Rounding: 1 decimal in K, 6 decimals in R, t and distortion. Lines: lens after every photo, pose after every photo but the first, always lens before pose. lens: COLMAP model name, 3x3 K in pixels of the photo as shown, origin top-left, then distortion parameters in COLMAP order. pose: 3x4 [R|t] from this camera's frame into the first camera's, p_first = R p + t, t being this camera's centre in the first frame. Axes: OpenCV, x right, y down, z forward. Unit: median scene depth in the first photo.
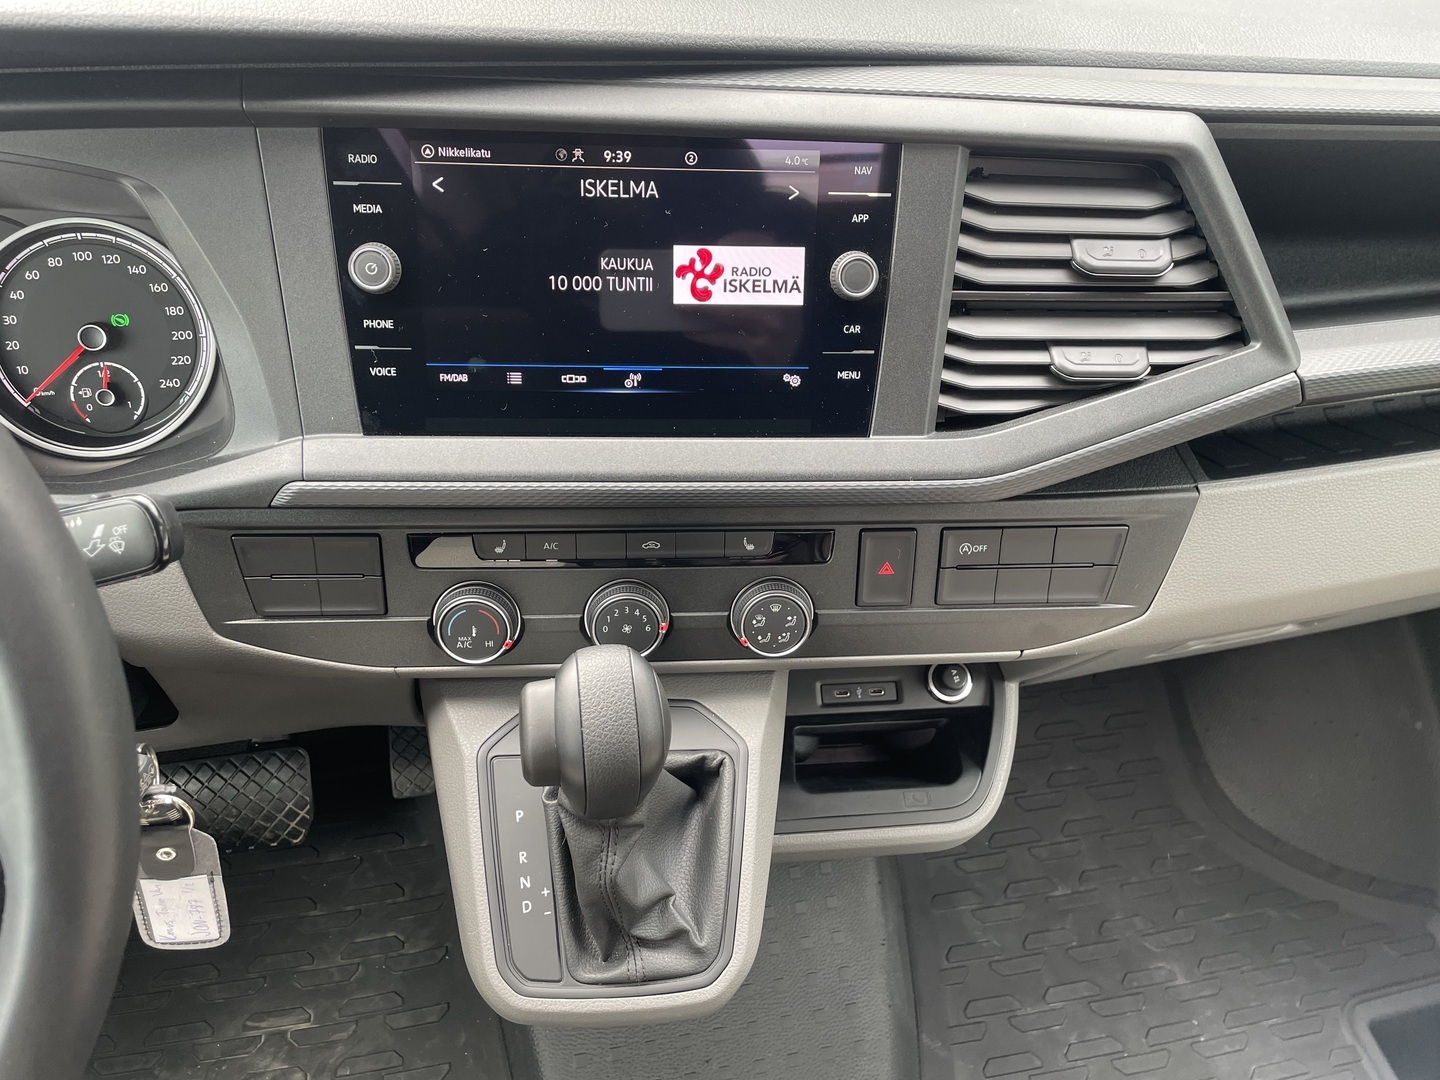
lens RADIAL K [[1103.2, 0, 720.0], [0, 1103.2, 540.0], [0, 0, 1]] dist [0.050808, -0.008127]
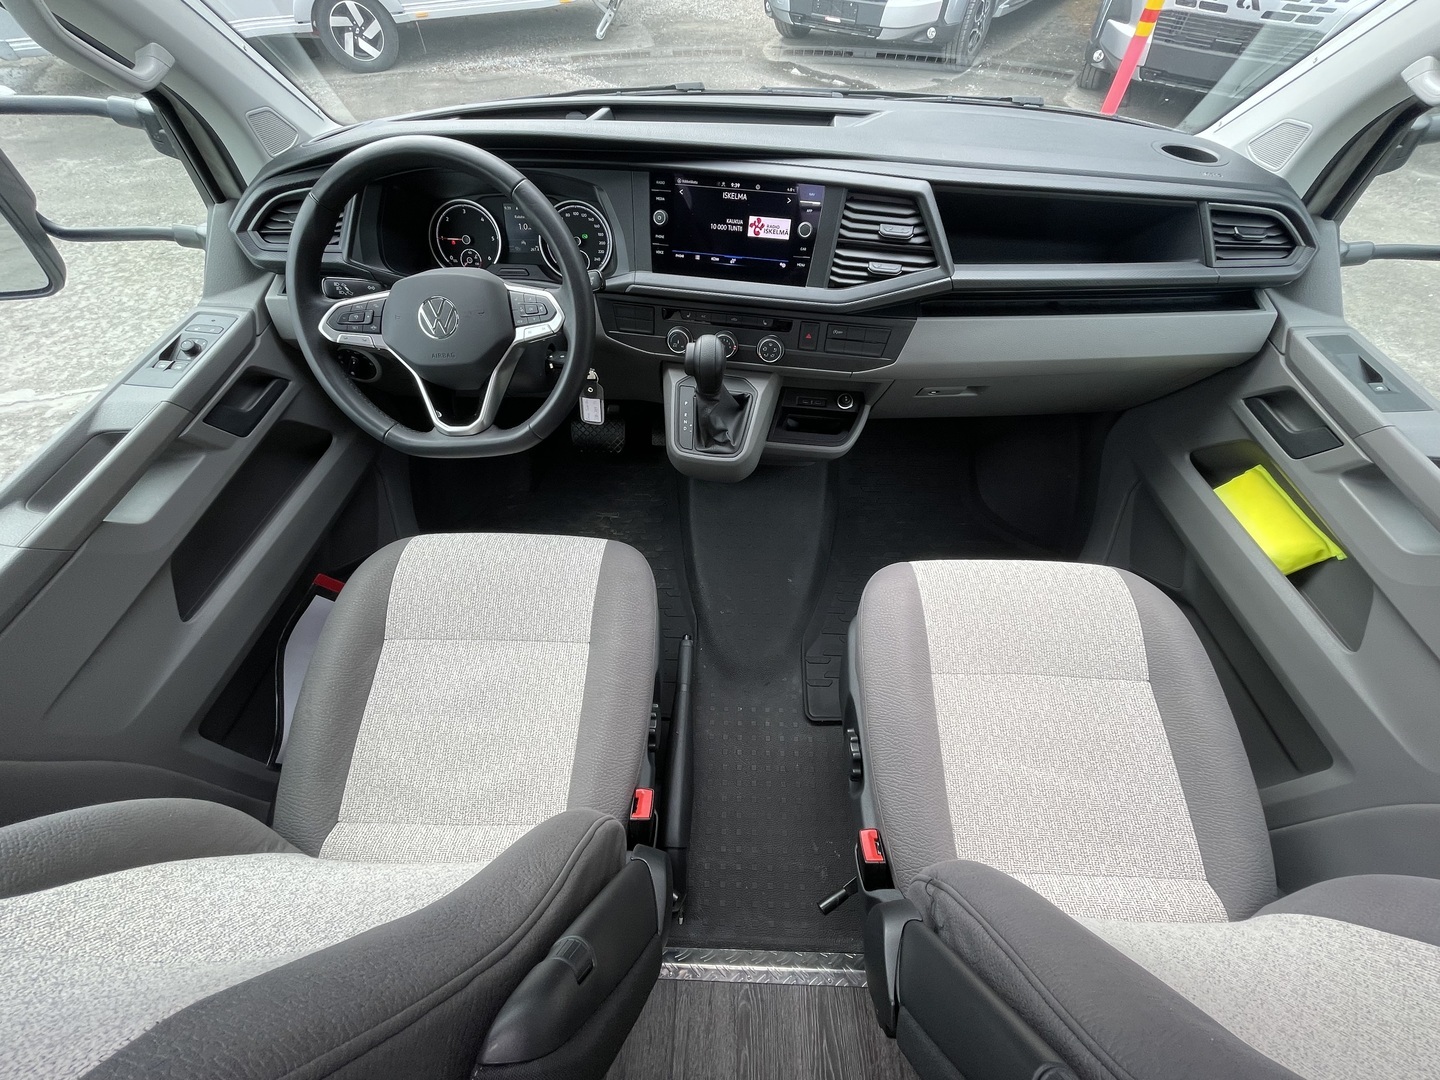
lens RADIAL K [[578.3, 0, 717.3], [0, 578.3, 541.0], [0, 0, 1]] dist [-0.002897, -0.000504]
pose [[0.972015, 0.158604, -0.173295, 0.293711], [-0.121894, 0.971123, 0.205090, 0.303781], [0.200819, -0.178227, 0.963279, -0.768462]]
